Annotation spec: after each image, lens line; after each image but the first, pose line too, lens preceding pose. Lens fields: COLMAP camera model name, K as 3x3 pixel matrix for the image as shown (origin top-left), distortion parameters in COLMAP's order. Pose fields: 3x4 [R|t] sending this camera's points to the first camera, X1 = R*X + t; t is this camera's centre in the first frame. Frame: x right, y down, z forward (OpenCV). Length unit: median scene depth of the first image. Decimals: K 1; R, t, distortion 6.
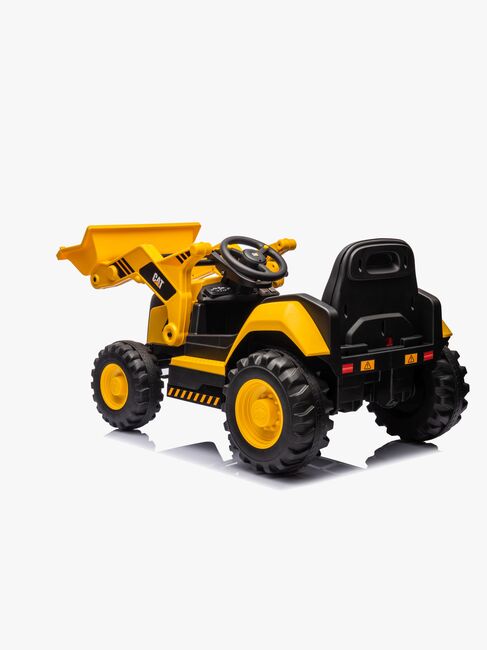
lens RADIAL K [[1101.5, 0, 243.5], [0, 1101.5, 325.0], [0, 0, 1]] dist [0.005387, 0.016008]
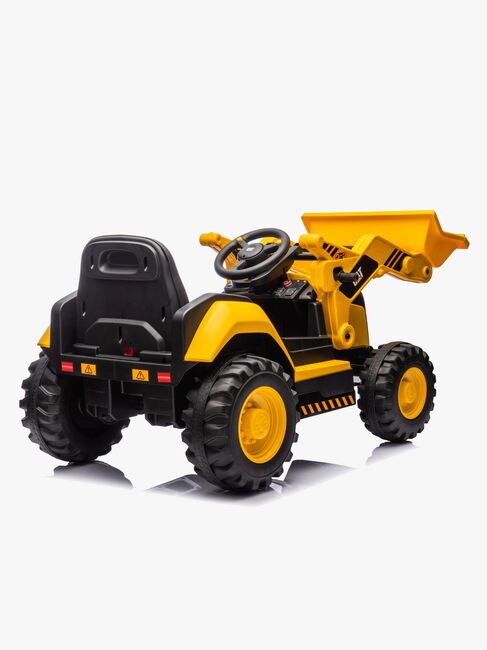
lens RADIAL K [[1101.5, 0, 243.5], [0, 1101.5, 325.0], [0, 0, 1]] dist [0.005387, 0.016008]
pose [[0.140965, 0.113679, -0.983466, 0.948181], [-0.083411, 0.991217, 0.102619, -0.097568], [0.986495, 0.067567, 0.149209, 0.890373]]
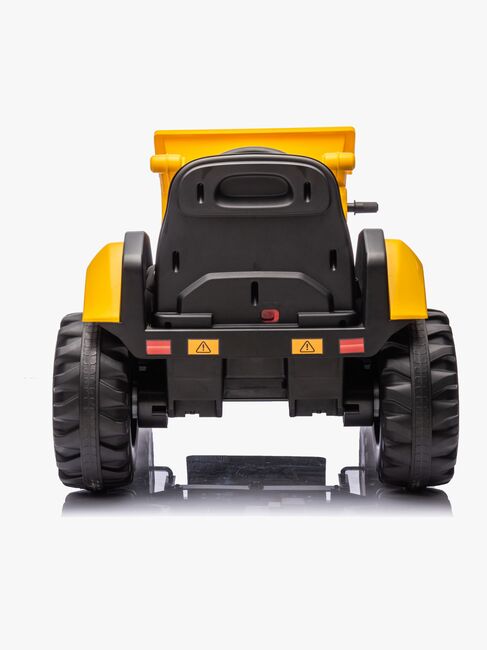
lens RADIAL K [[1101.5, 0, 243.5], [0, 1101.5, 325.0], [0, 0, 1]] dist [0.005387, 0.016008]
pose [[0.699205, 0.127174, -0.703519, 0.533927], [-0.064412, 0.991255, 0.115170, -0.048664], [0.712014, -0.035213, 0.701282, 0.499956]]
